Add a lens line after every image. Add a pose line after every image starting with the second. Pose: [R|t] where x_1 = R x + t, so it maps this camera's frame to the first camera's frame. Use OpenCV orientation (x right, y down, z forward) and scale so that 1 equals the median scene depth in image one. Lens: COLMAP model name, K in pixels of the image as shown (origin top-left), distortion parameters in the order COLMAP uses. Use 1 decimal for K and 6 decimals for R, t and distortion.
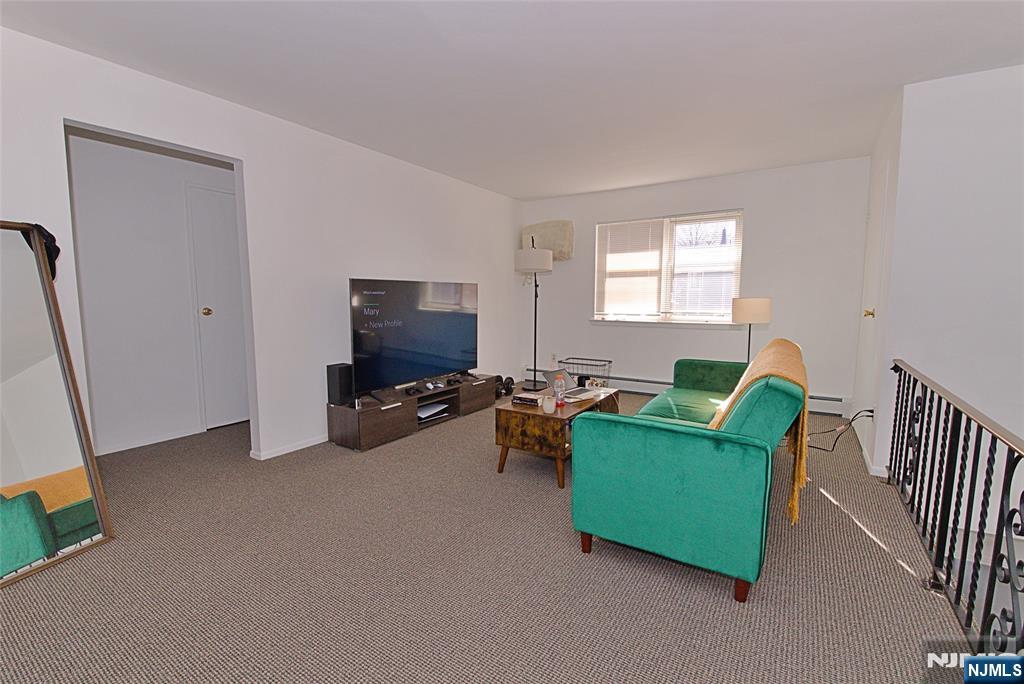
lens RADIAL K [[445.0, 0, 514.8], [0, 445.0, 344.6], [0, 0, 1]] dist [-0.001149, -0.011635]
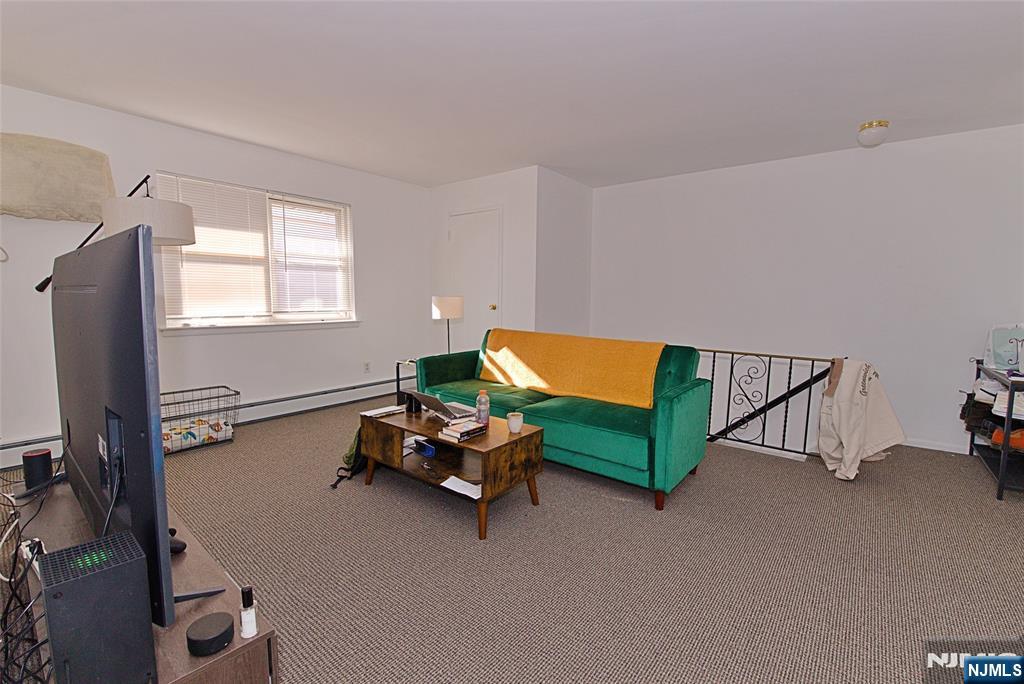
lens RADIAL K [[445.0, 0, 514.8], [0, 445.0, 344.6], [0, 0, 1]] dist [-0.001149, -0.011635]
pose [[0.111446, -0.109647, 0.987703, -0.423102], [0.089833, 0.990937, 0.099870, -0.056636], [-0.989702, 0.077598, 0.120286, 0.493577]]
